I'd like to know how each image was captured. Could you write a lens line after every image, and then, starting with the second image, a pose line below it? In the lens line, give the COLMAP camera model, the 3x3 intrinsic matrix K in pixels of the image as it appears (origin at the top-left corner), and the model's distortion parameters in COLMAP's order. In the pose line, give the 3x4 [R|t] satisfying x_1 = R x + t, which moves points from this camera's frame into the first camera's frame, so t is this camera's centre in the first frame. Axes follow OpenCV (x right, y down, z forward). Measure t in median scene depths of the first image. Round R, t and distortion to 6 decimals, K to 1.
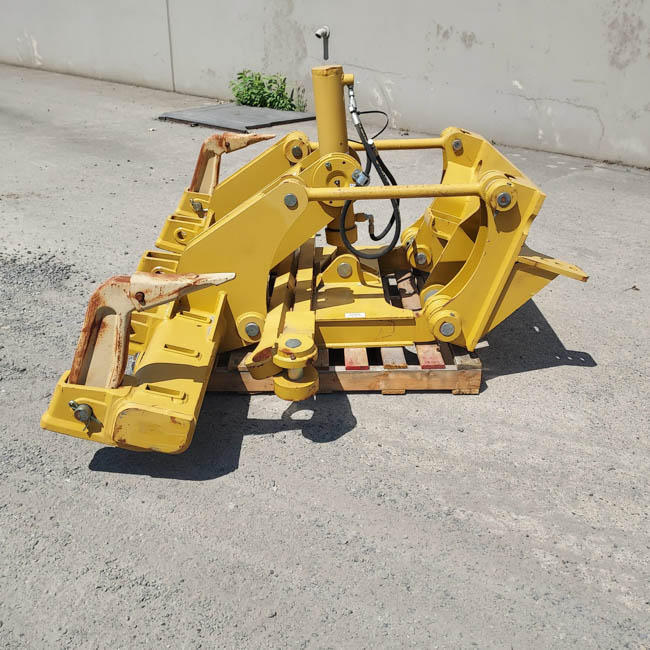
lens RADIAL K [[684.0, 0, 336.2], [0, 684.0, 348.3], [0, 0, 1]] dist [0.026988, 0.000000]
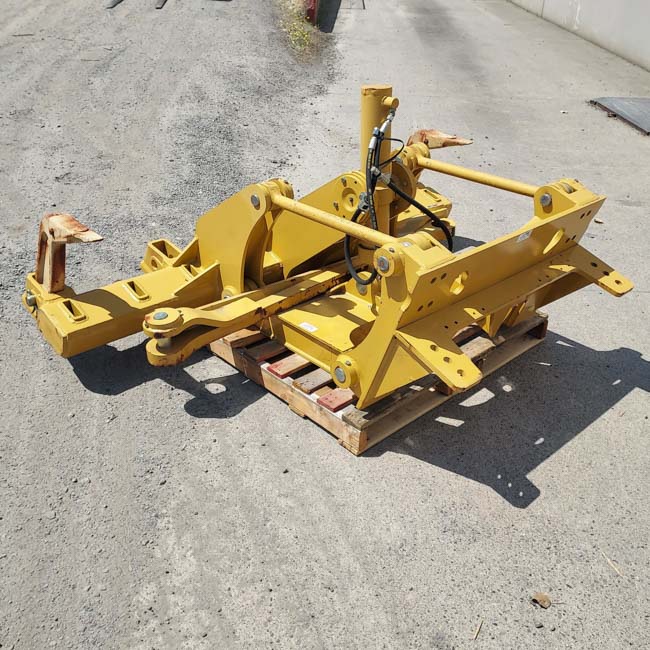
lens RADIAL K [[684.0, 0, 299.7], [0, 684.0, 310.8], [0, 0, 1]] dist [0.026988, 0.000000]
pose [[0.685127, 0.374776, -0.624615, 0.672135], [-0.371988, 0.917259, 0.142340, -0.220032], [0.626280, 0.134828, 0.767851, 0.221768]]
